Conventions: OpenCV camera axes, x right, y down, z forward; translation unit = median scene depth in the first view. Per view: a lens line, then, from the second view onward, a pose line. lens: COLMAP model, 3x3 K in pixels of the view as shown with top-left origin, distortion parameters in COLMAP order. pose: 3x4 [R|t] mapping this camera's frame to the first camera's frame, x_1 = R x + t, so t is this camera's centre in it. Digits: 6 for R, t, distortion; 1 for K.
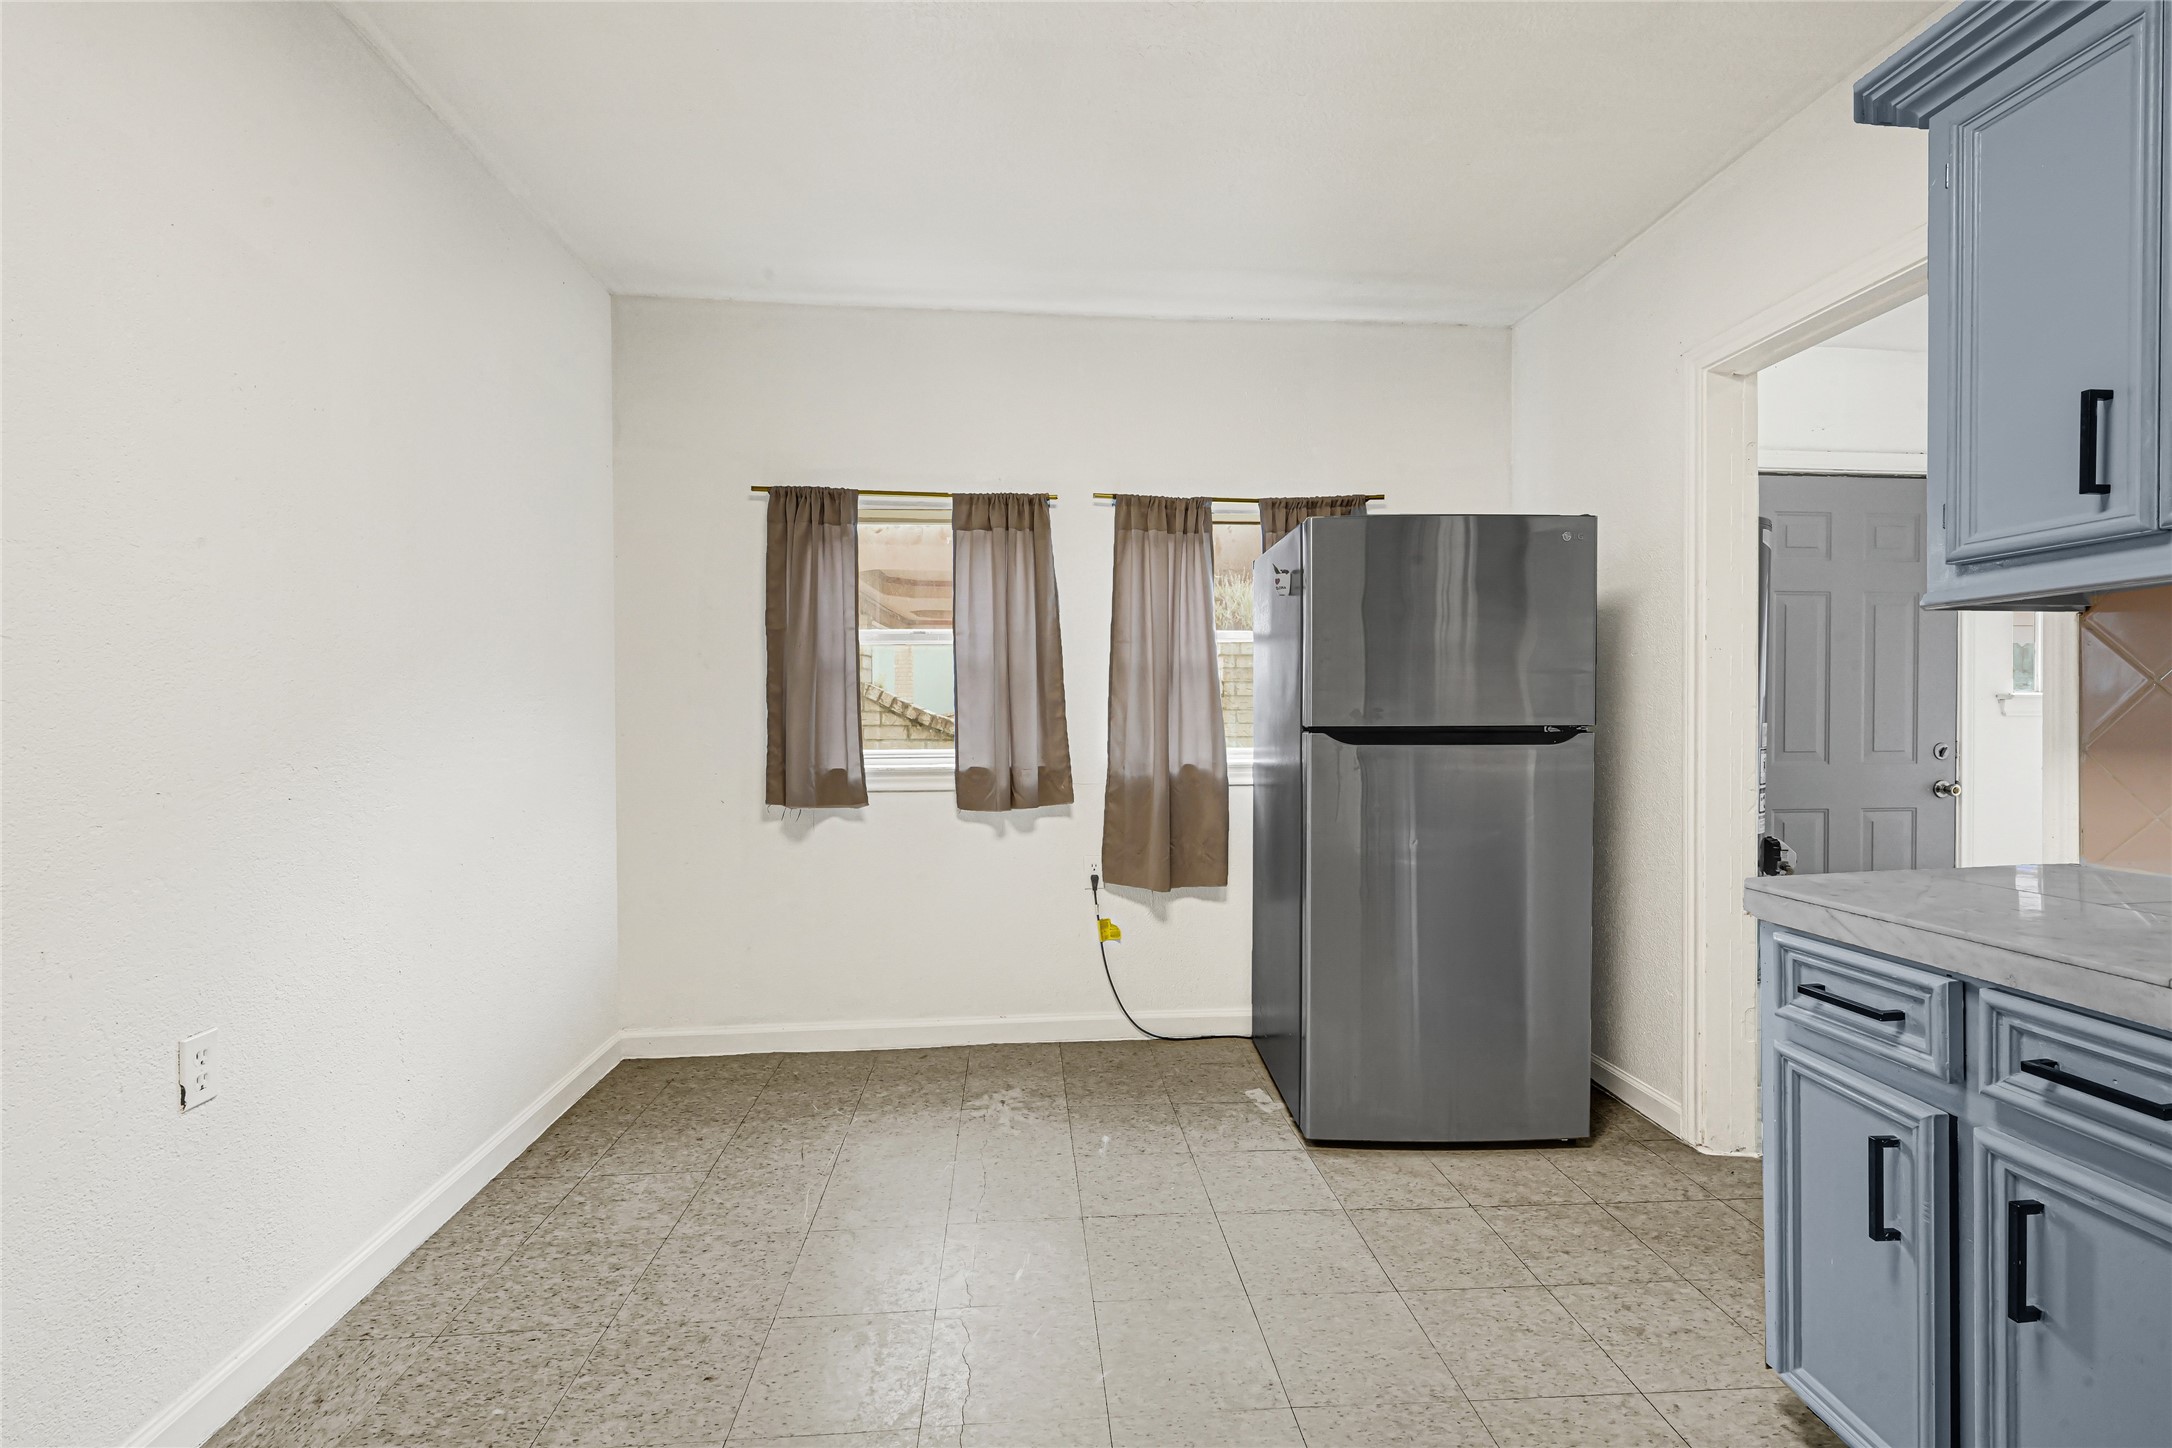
lens RADIAL K [[964.5, 0, 1084.5], [0, 964.5, 723.9], [0, 0, 1]] dist [0.000317, -0.000207]
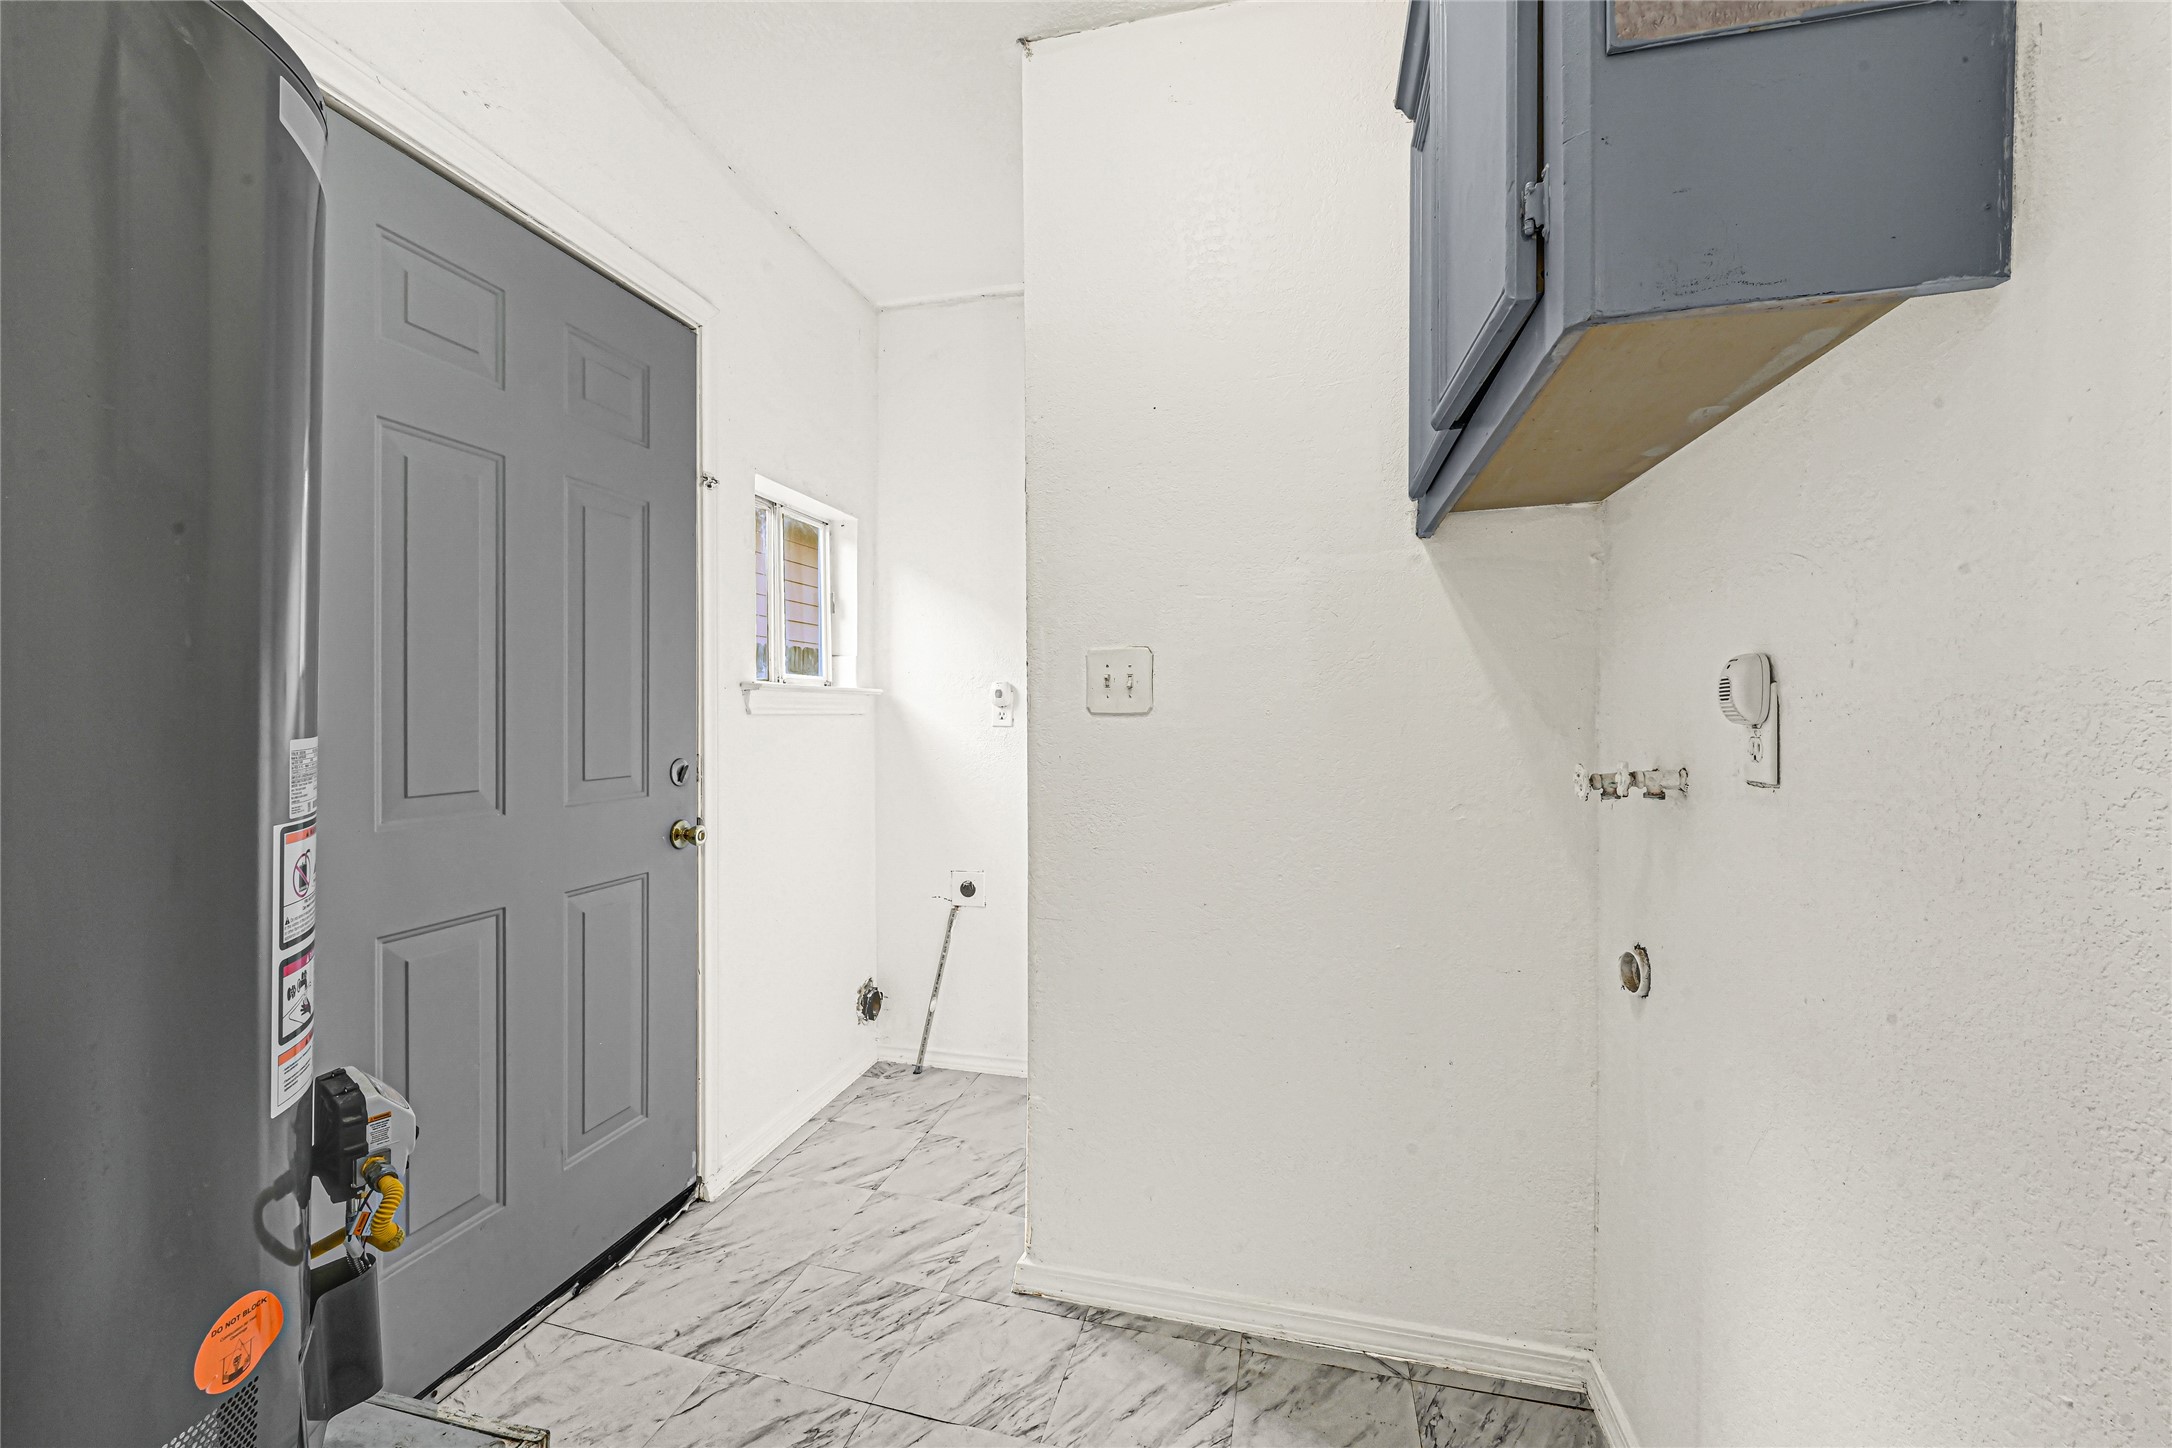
lens RADIAL K [[889.9, 0, 1079.1], [0, 889.9, 708.3], [0, 0, 1]] dist [0.003910, 0.000300]
pose [[0.337536, 0.003338, 0.941307, 0.444980], [0.012662, 0.999887, -0.008085, -0.004479], [-0.941228, 0.014648, 0.337455, 0.573497]]
